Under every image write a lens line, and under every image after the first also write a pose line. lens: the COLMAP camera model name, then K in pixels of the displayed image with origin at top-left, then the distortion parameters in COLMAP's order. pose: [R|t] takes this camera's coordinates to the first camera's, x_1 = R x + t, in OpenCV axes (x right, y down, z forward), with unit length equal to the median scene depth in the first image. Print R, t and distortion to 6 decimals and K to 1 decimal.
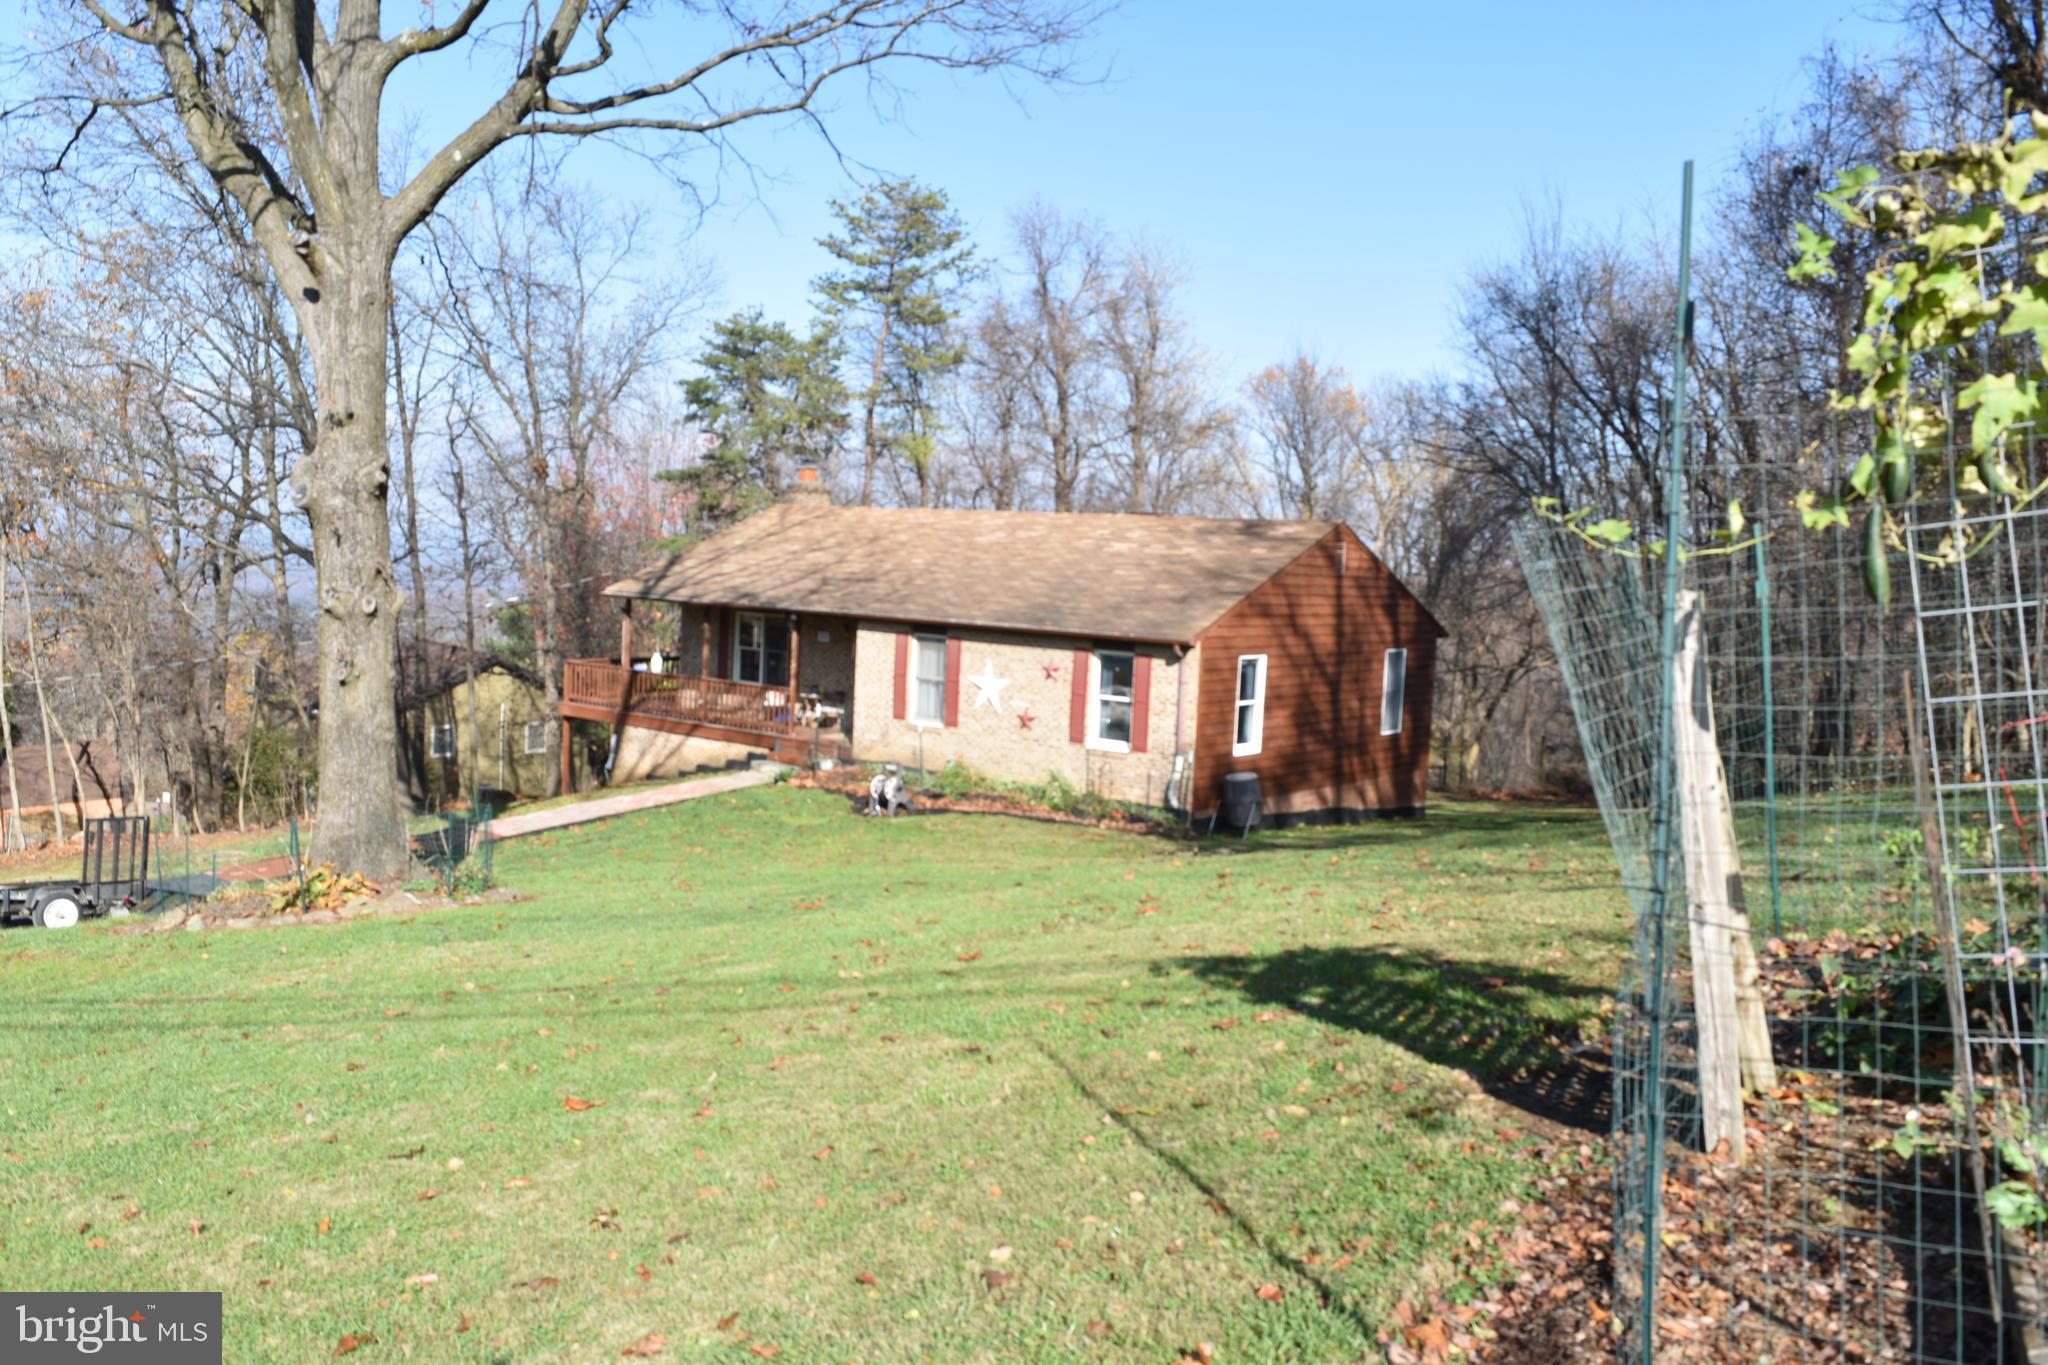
lens RADIAL K [[1628.1, 0, 1020.1], [0, 1628.1, 685.5], [0, 0, 1]] dist [-0.062652, 0.001027]
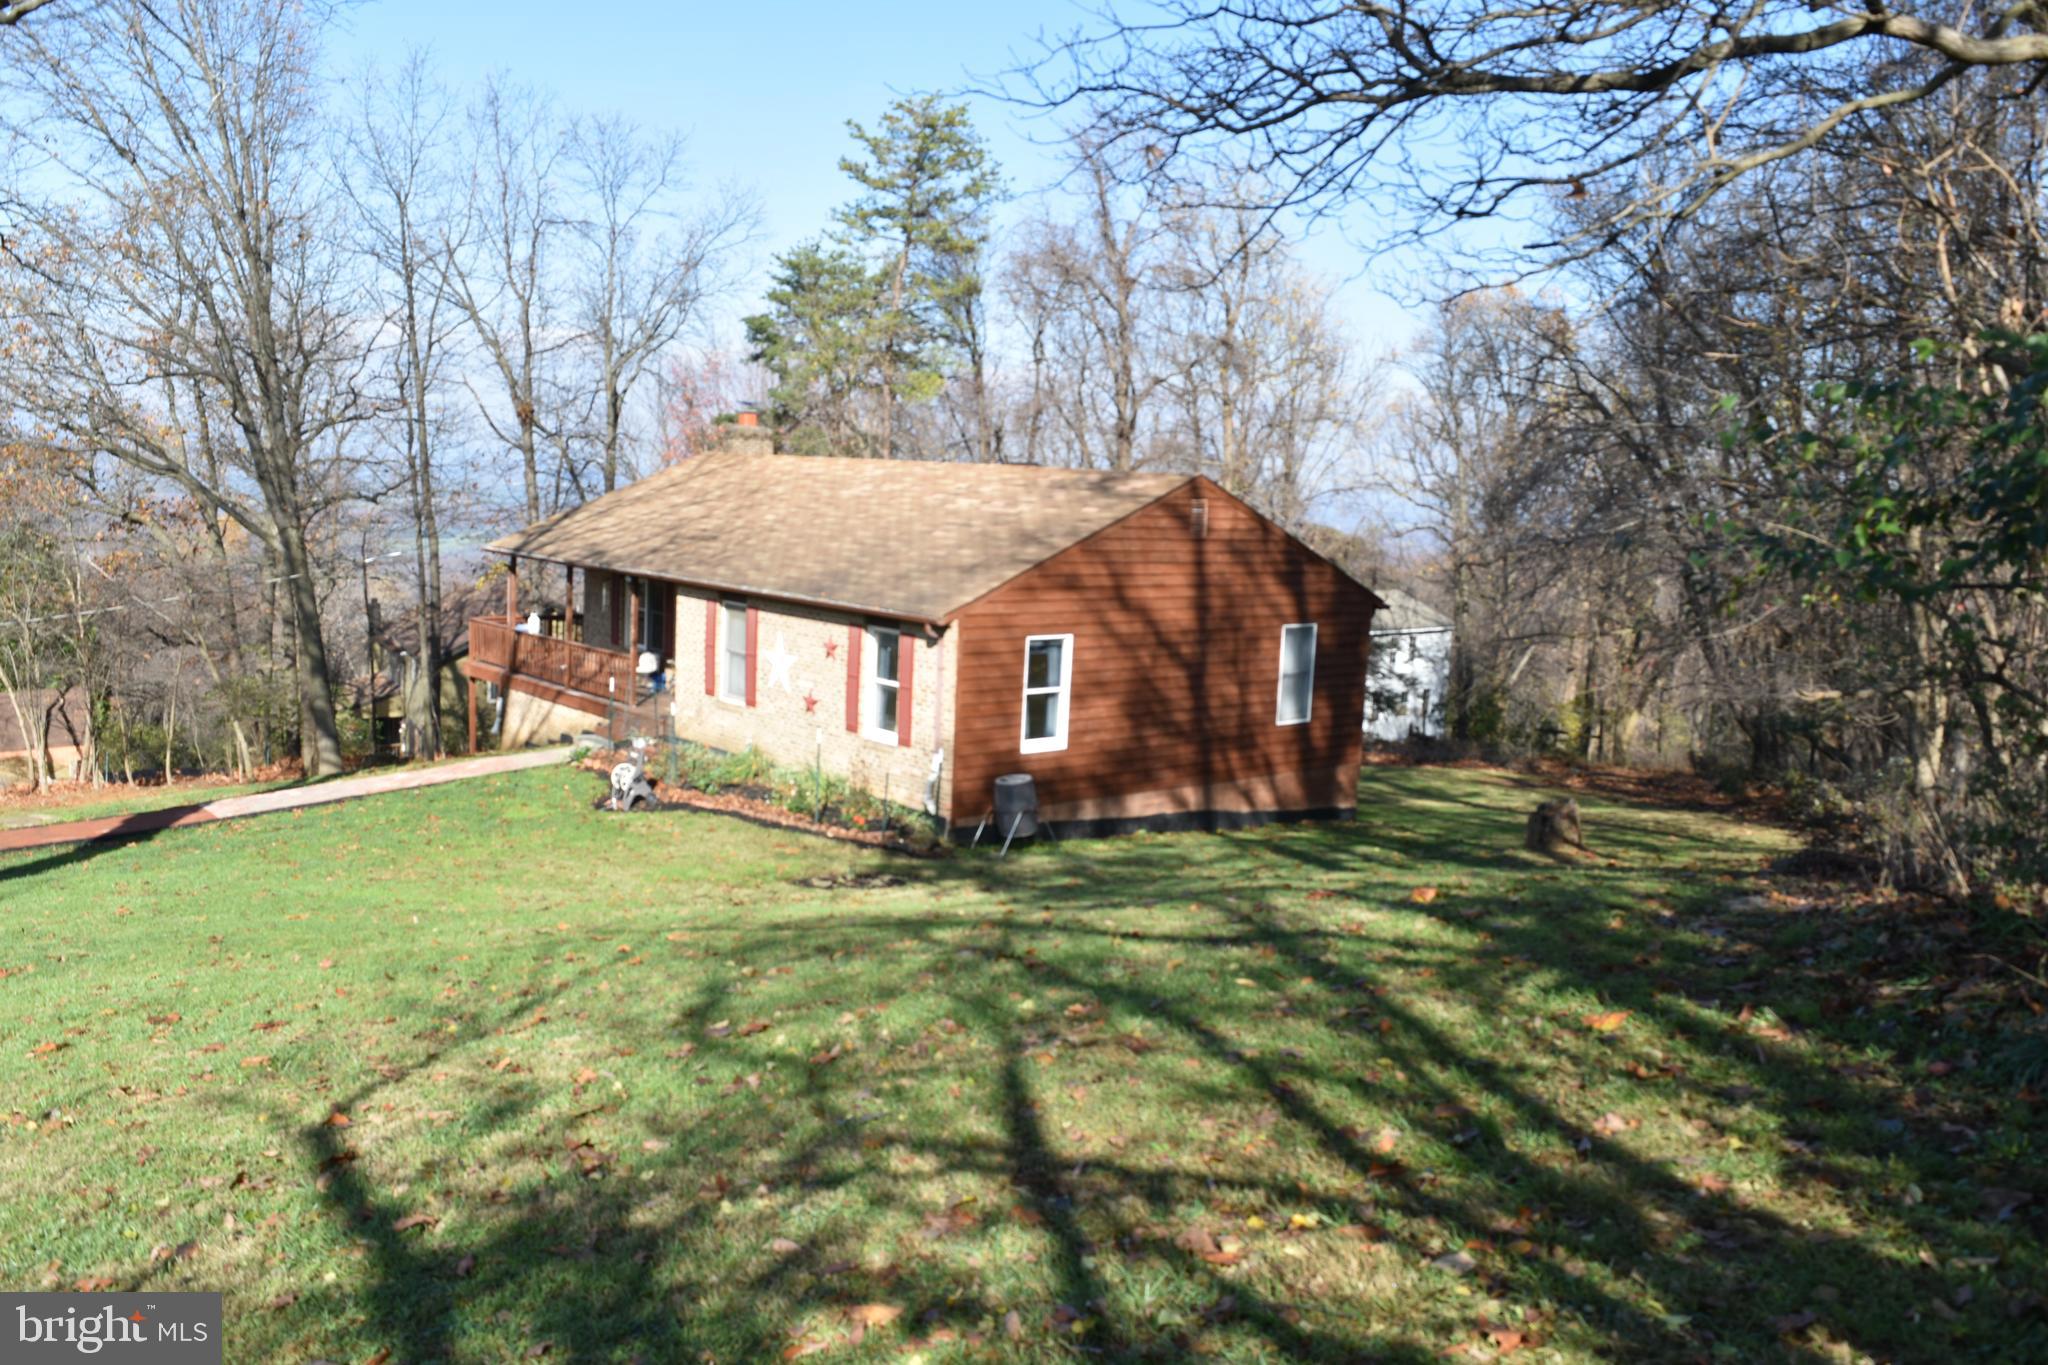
lens RADIAL K [[1628.1, 0, 1026.6], [0, 1628.1, 683.4], [0, 0, 1]] dist [-0.062652, 0.001027]
pose [[0.982522, 0.023531, -0.184654, 0.260749], [-0.016162, 0.999016, 0.041312, -0.025551], [0.185445, -0.037606, 0.981935, 0.148115]]
